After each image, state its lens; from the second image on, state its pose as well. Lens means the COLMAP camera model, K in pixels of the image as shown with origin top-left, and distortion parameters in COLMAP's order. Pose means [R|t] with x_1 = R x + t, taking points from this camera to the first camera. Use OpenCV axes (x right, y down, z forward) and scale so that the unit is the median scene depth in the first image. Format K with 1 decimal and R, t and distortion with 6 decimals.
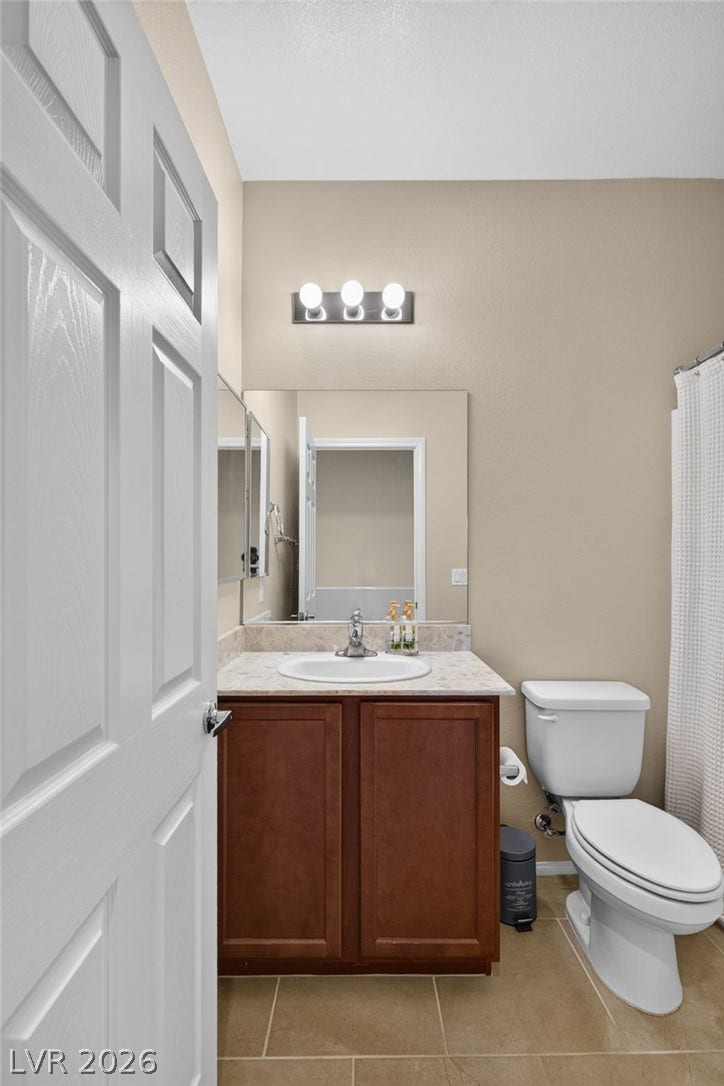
lens RADIAL K [[486.9, 0, 364.0], [0, 486.9, 558.3], [0, 0, 1]] dist [-0.001862, -0.000362]
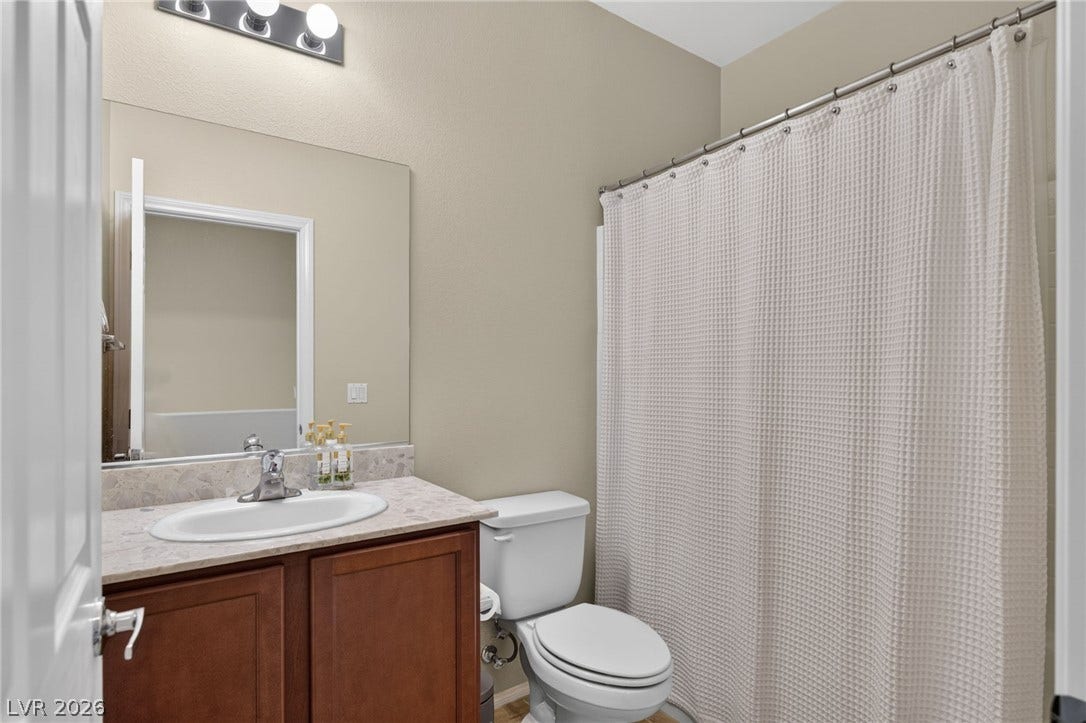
lens RADIAL K [[545.1, 0, 542.2], [0, 545.1, 374.4], [0, 0, 1]] dist [-0.003732, -0.000030]
pose [[0.825817, -0.001982, 0.563935, -0.141638], [0.002549, 0.999997, -0.000218, 0.016838], [-0.563933, 0.001617, 0.825819, 0.102970]]
